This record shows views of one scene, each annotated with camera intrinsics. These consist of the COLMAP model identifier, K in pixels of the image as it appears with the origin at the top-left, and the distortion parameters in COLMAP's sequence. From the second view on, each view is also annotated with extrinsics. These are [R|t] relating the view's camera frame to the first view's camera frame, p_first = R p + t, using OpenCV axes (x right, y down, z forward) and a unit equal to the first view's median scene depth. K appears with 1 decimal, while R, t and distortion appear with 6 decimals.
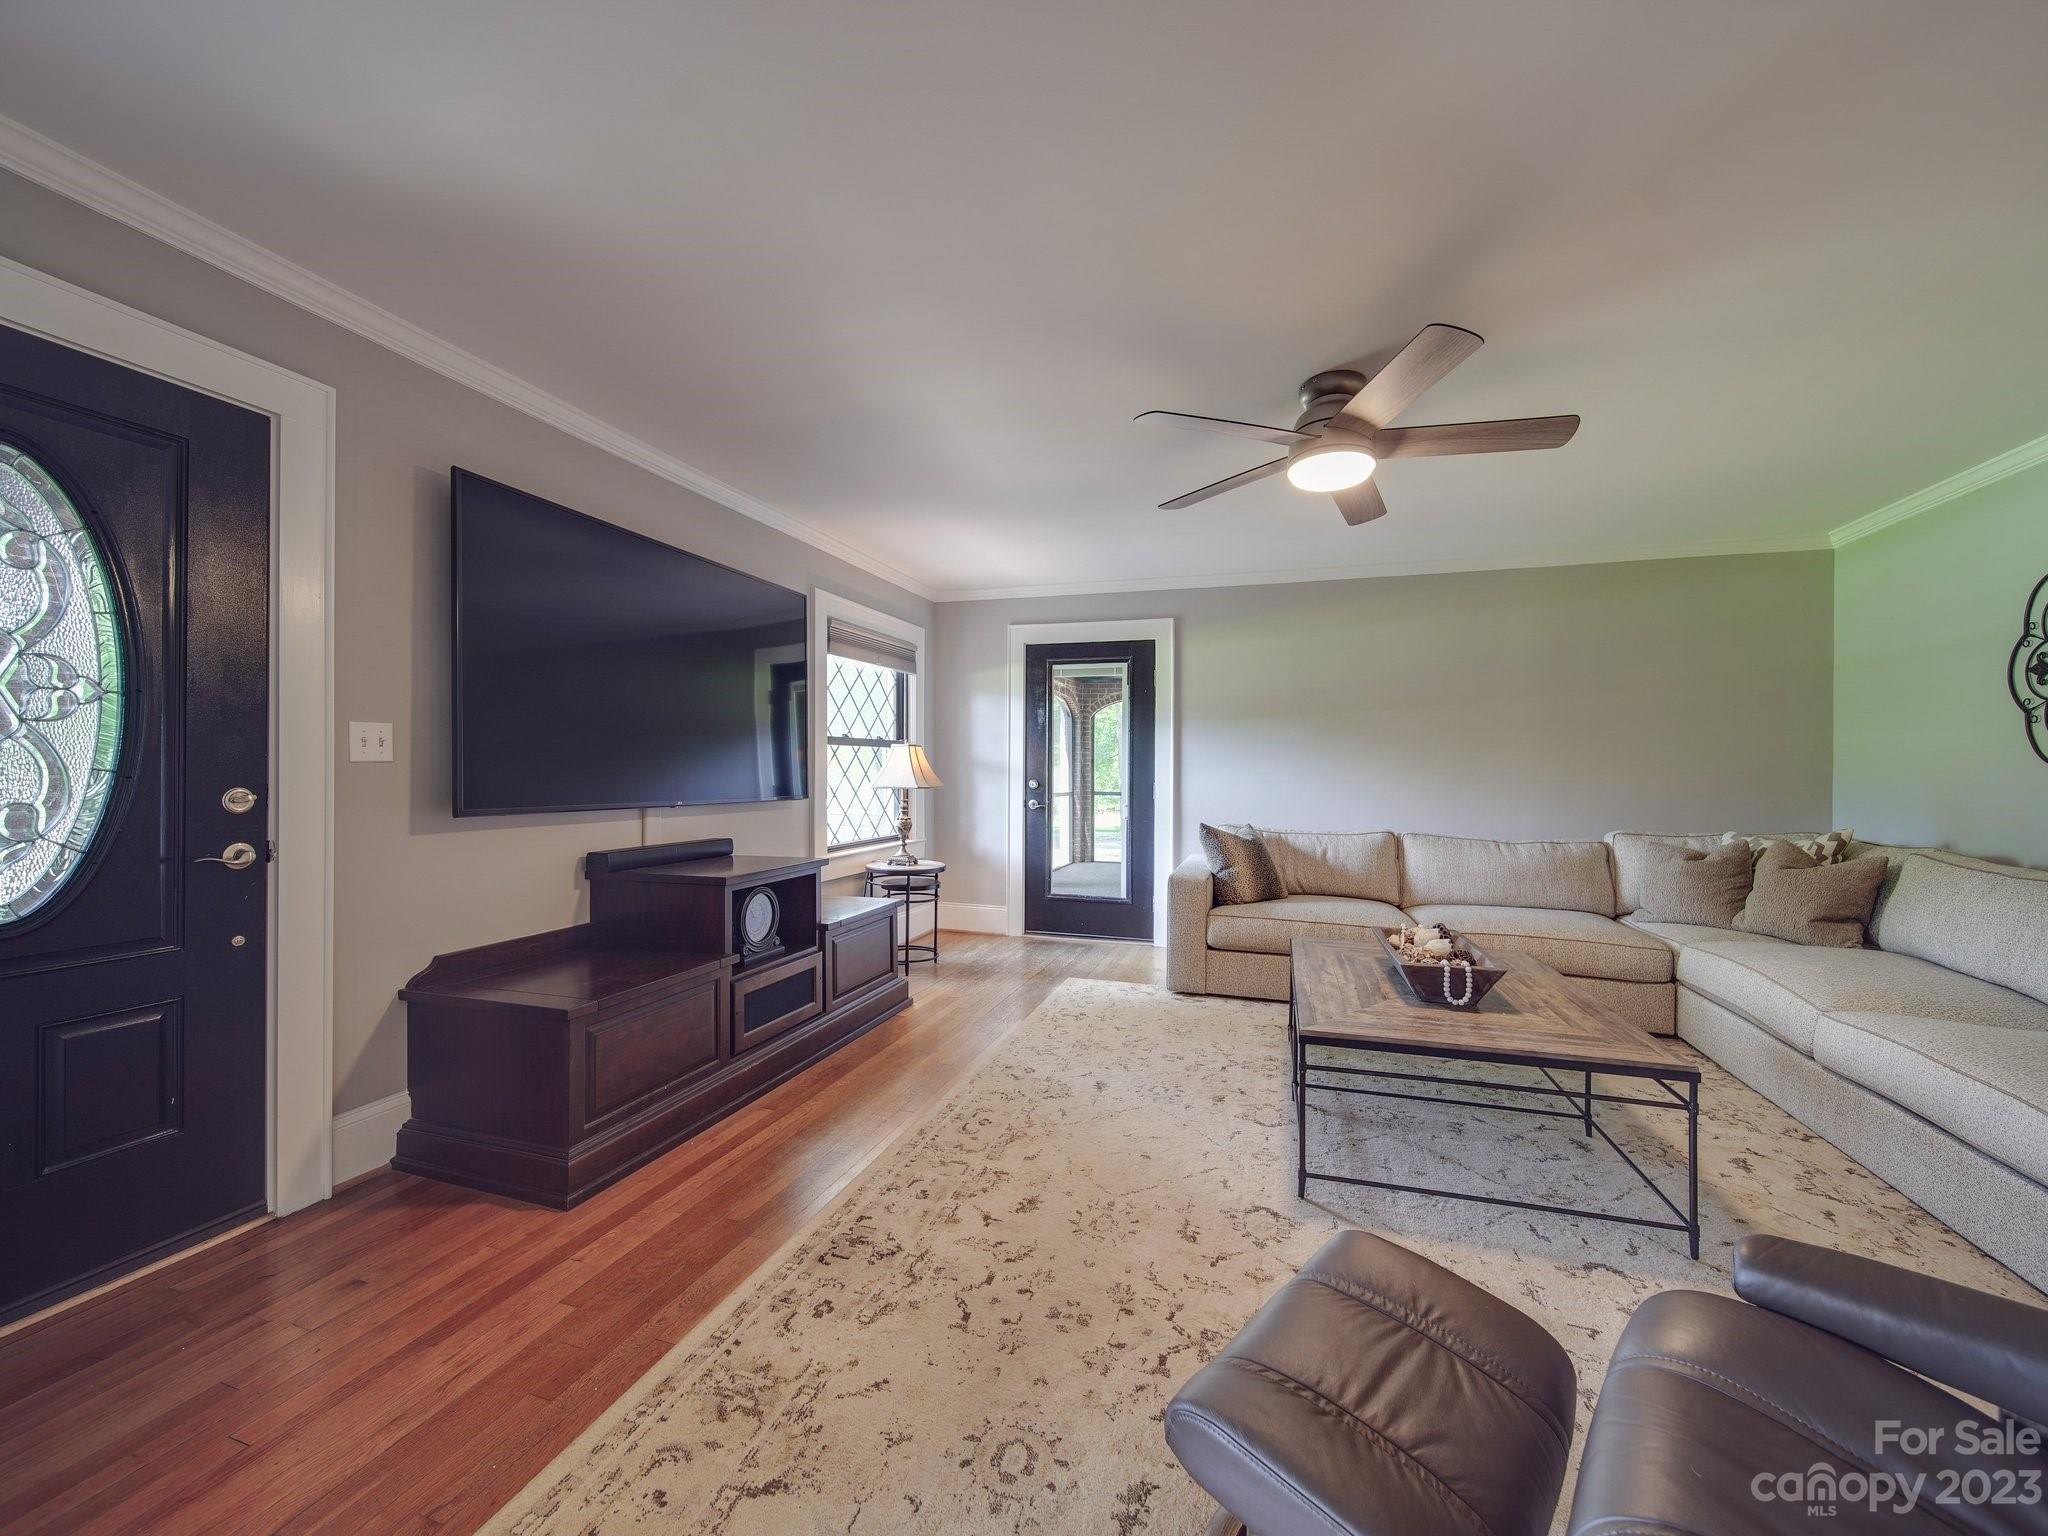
lens RADIAL K [[810.4, 0, 1027.2], [0, 810.4, 766.6], [0, 0, 1]] dist [-0.002024, -0.001434]
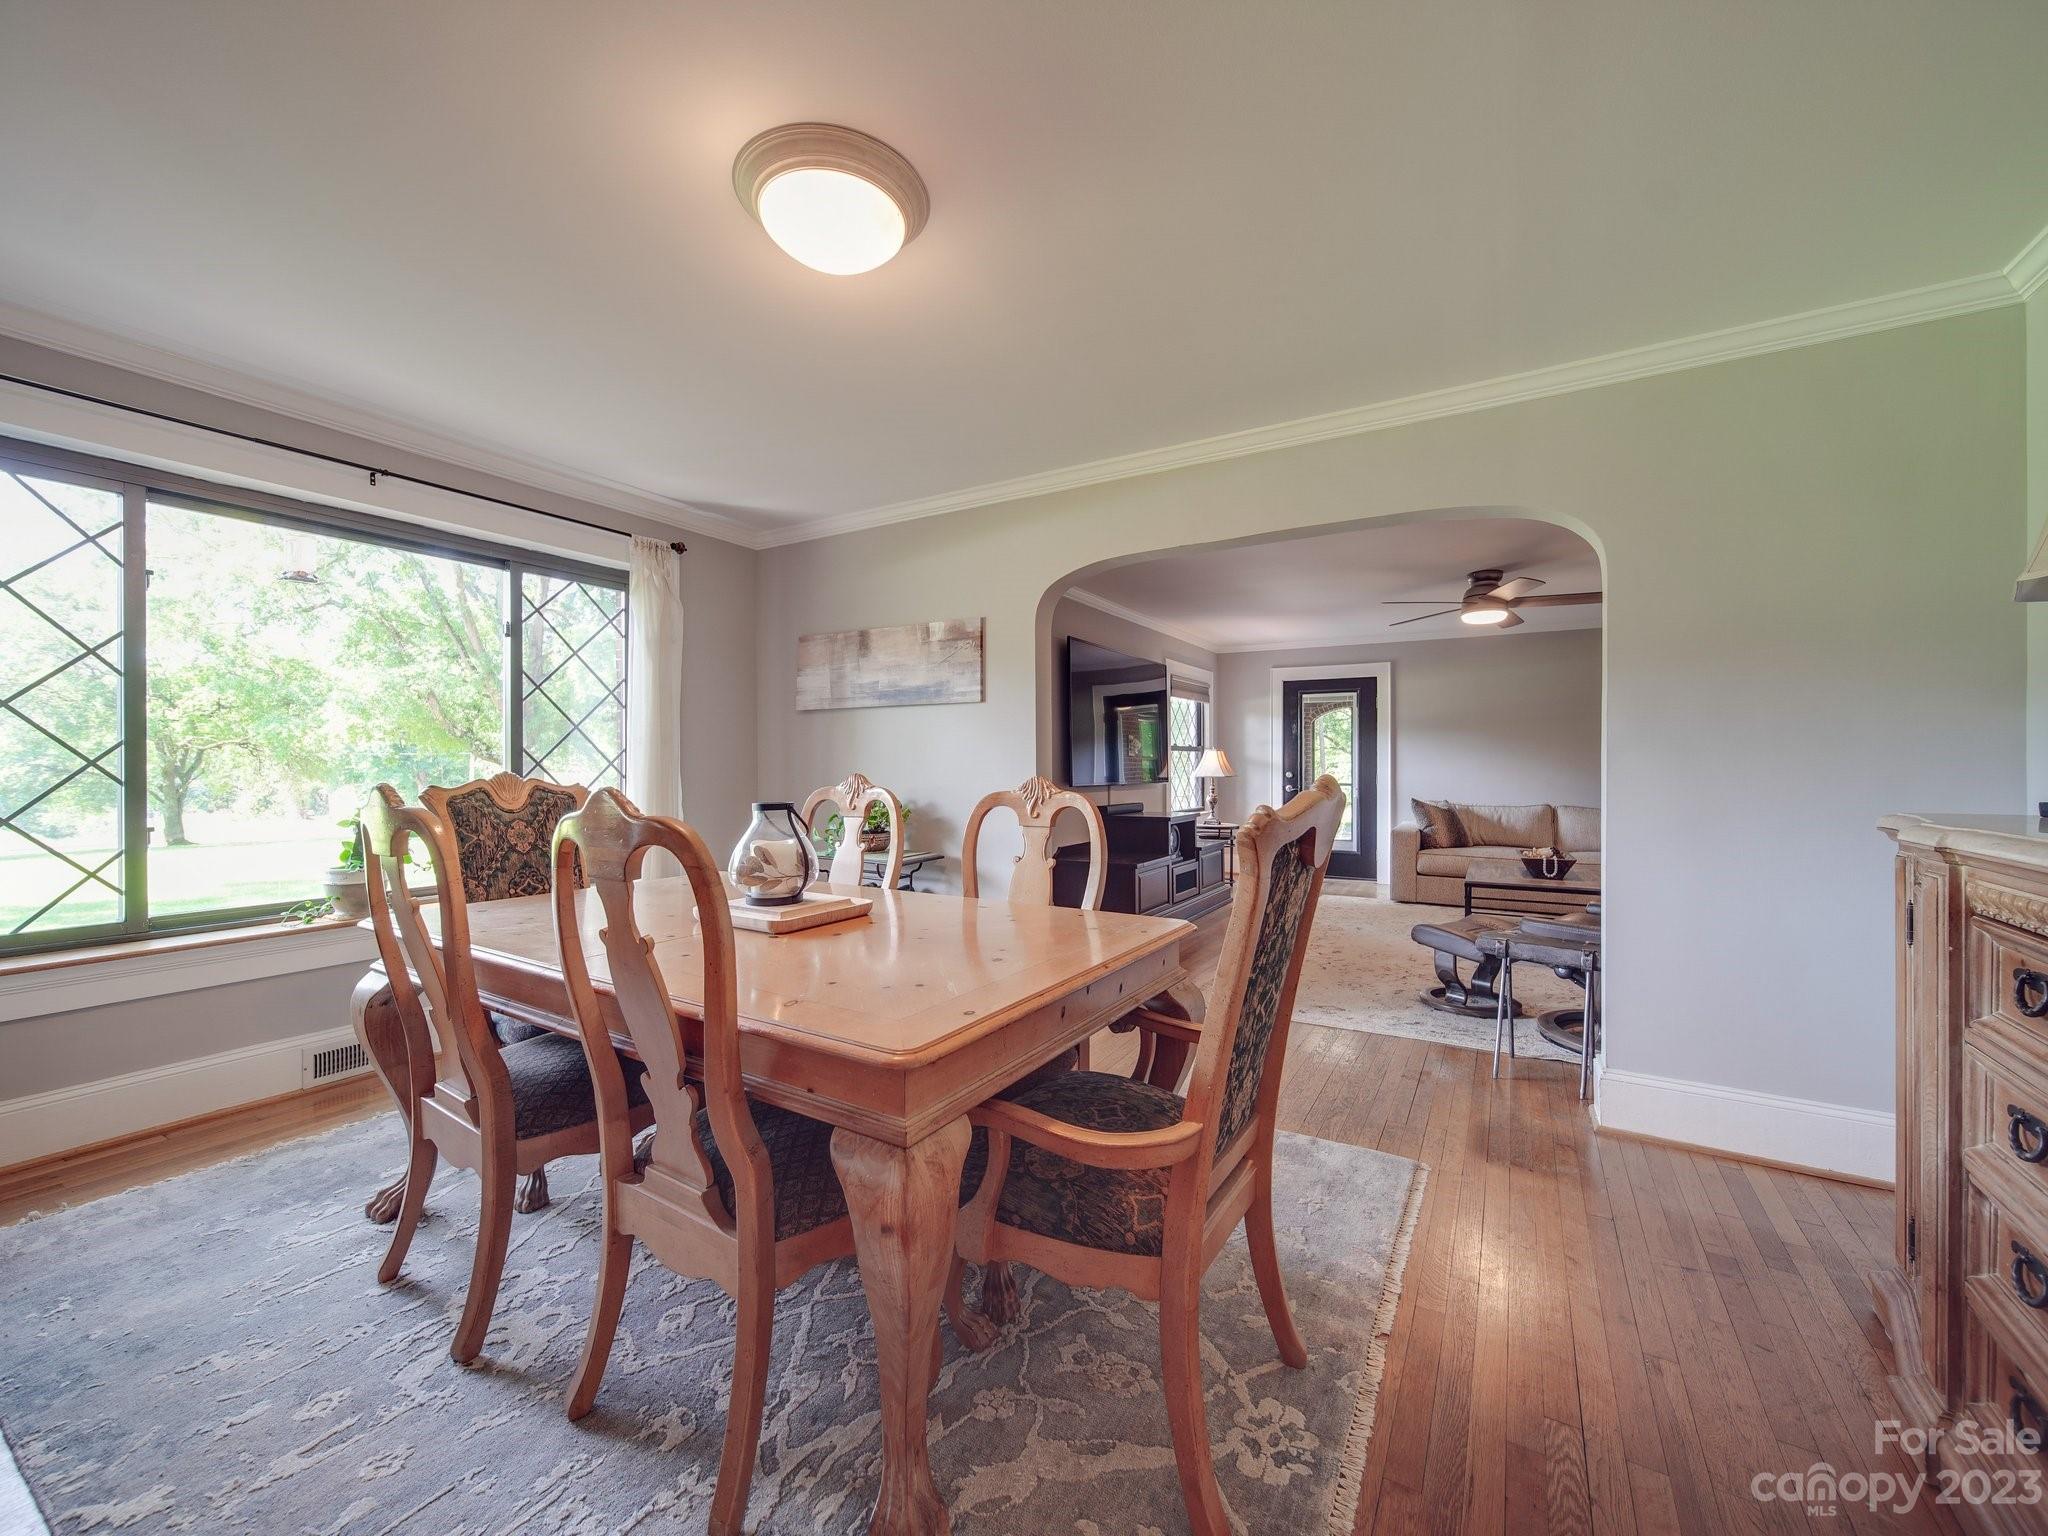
lens RADIAL K [[810.4, 0, 1024.1], [0, 810.4, 766.9], [0, 0, 1]] dist [-0.002024, -0.001434]
pose [[0.975052, -0.004561, -0.221928, -0.178690], [0.005619, 0.999976, 0.004135, -0.001988], [0.221904, -0.005279, 0.975054, -0.733040]]
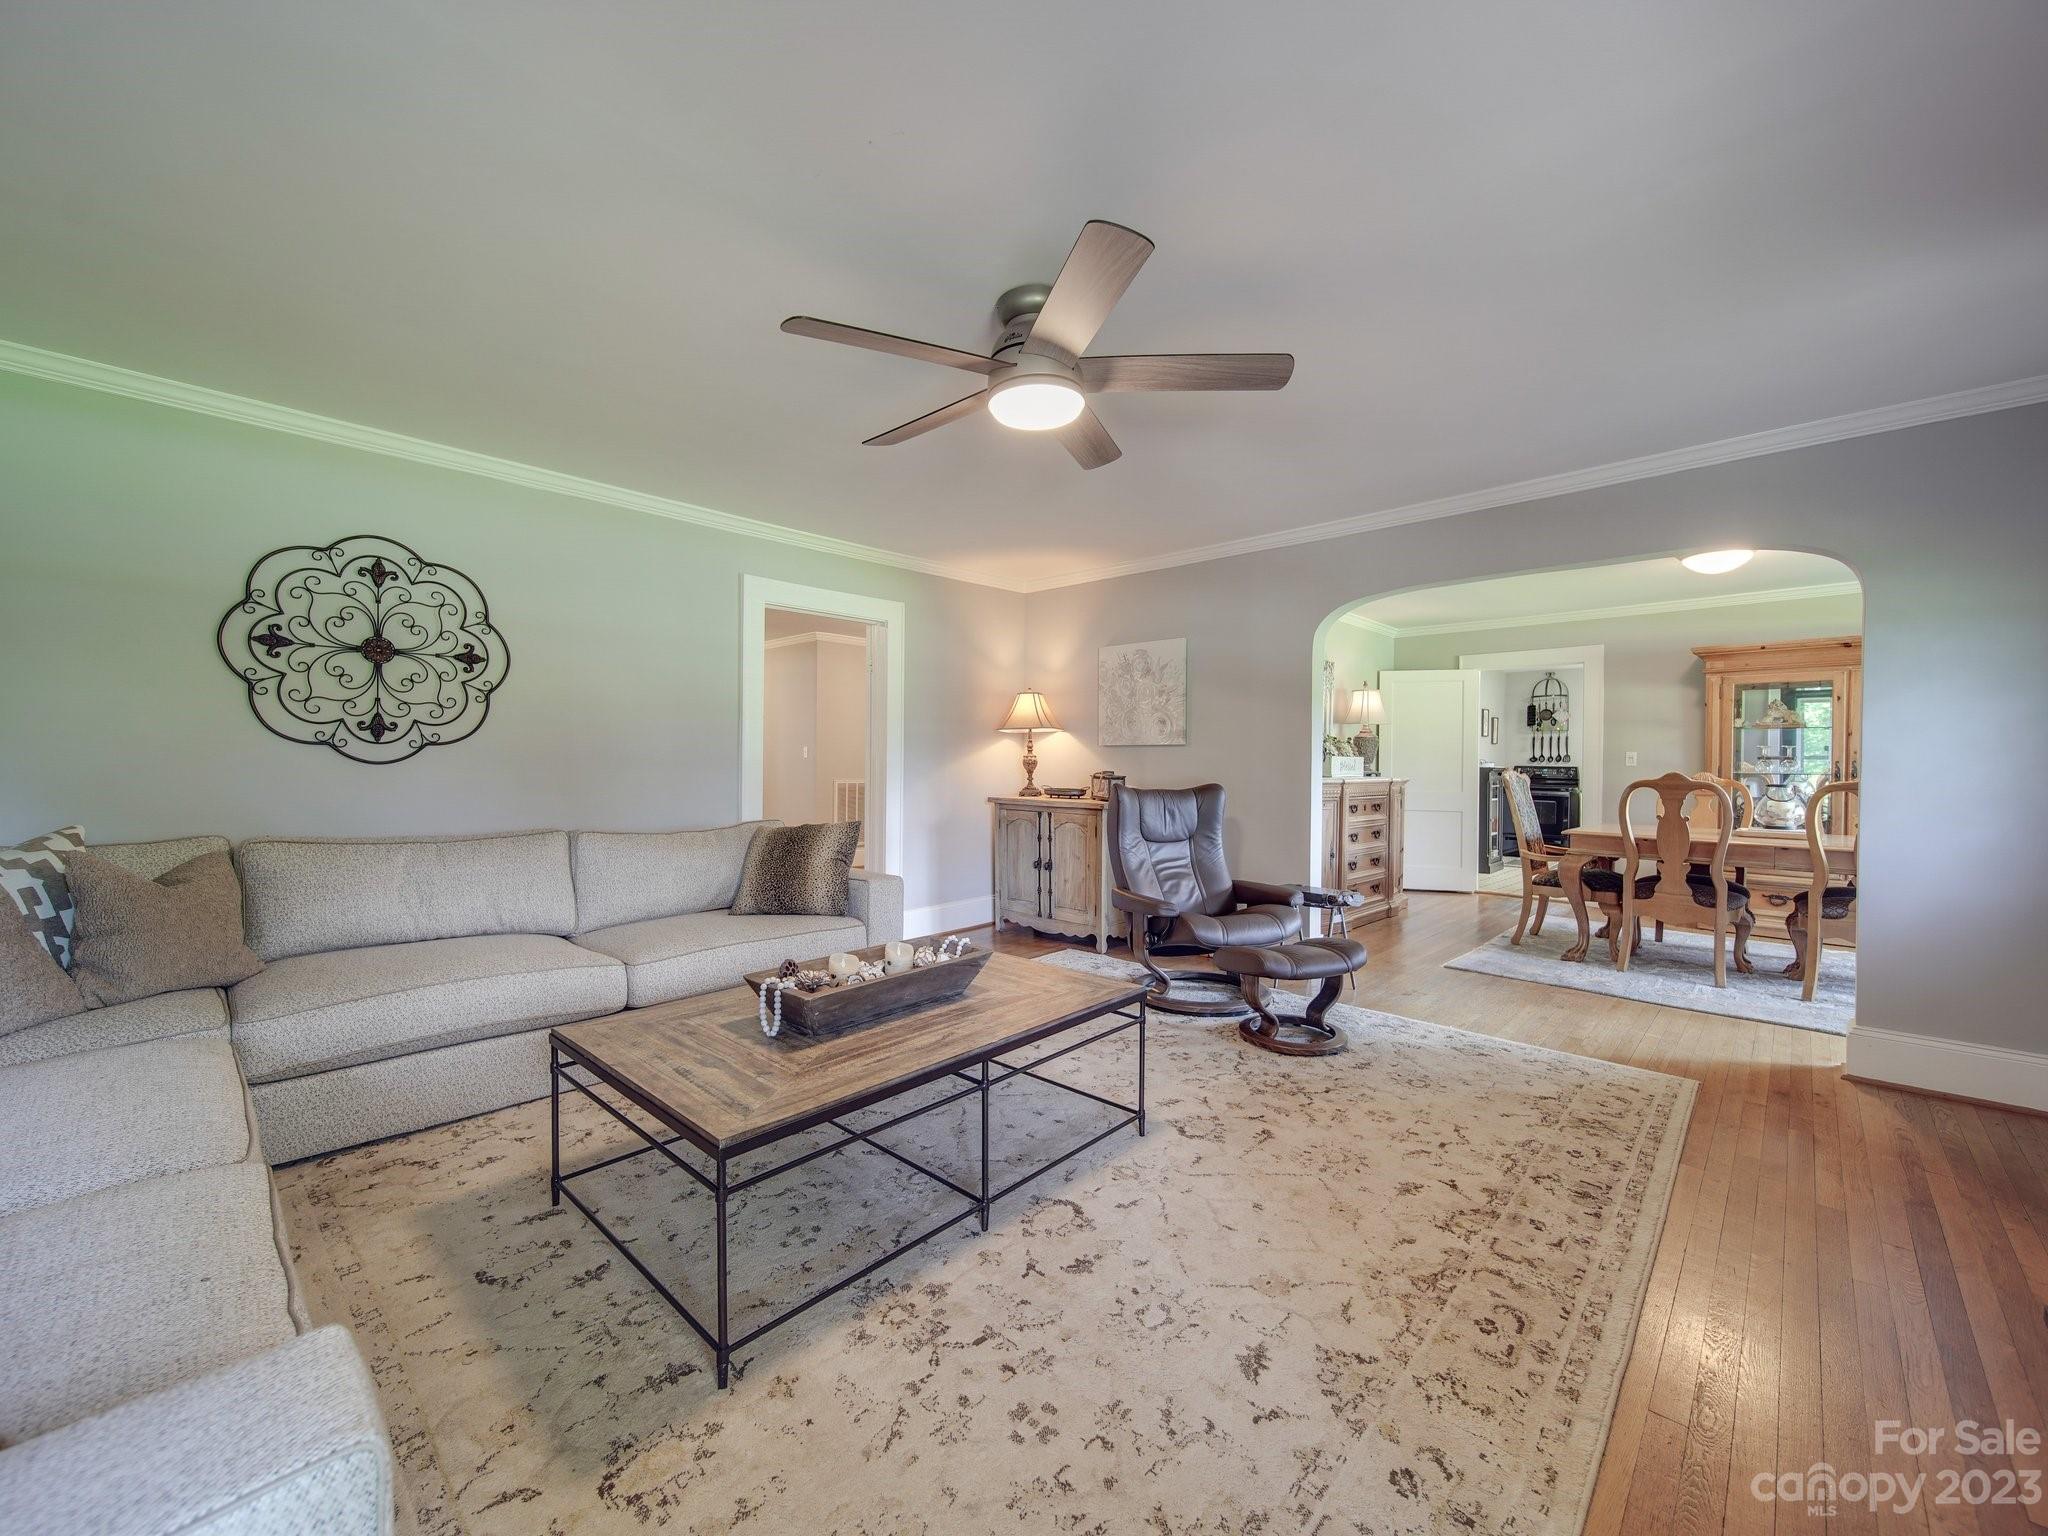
lens RADIAL K [[810.4, 0, 1033.2], [0, 810.4, 773.9], [0, 0, 1]] dist [-0.002024, -0.001434]
pose [[-0.905906, -0.018497, 0.423076, 0.004755], [-0.014038, 0.999808, 0.013653, 0.009337], [-0.423247, 0.006429, -0.905992, 1.064211]]
